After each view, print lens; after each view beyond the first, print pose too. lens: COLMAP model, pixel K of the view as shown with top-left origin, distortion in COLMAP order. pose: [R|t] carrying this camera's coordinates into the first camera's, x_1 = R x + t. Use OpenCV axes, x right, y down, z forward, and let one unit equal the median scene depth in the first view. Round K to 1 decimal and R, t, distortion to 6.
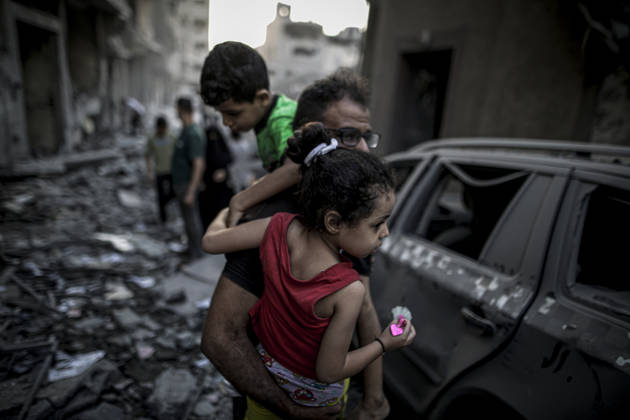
lens RADIAL K [[428.9, 0, 315.0], [0, 428.9, 210.0], [0, 0, 1]] dist [-0.059157, 0.049363]
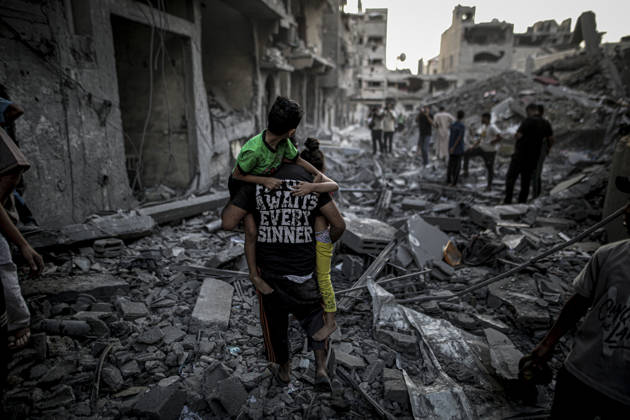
lens RADIAL K [[428.9, 0, 315.0], [0, 428.9, 210.0], [0, 0, 1]] dist [-0.059157, 0.049363]
pose [[0.922544, 0.015444, -0.385584, -0.058594], [-0.029356, 0.999112, -0.030219, -0.058826], [0.384775, 0.039198, 0.922178, 0.267004]]
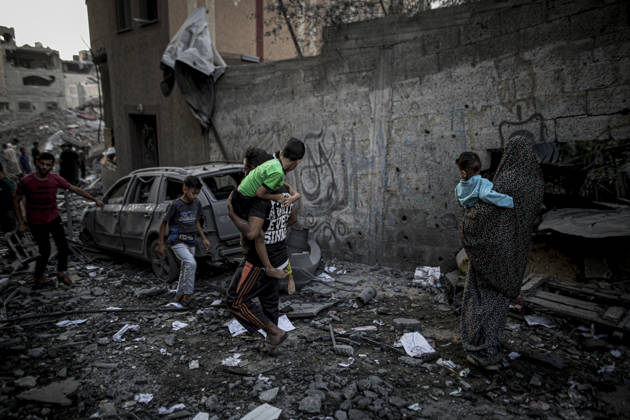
lens RADIAL K [[428.9, 0, 315.0], [0, 428.9, 210.0], [0, 0, 1]] dist [-0.059157, 0.049363]
pose [[0.856546, -0.184189, 0.482083, -0.016076], [0.200859, 0.979467, 0.017345, 0.045161], [-0.475379, 0.081974, 0.875954, -0.315968]]
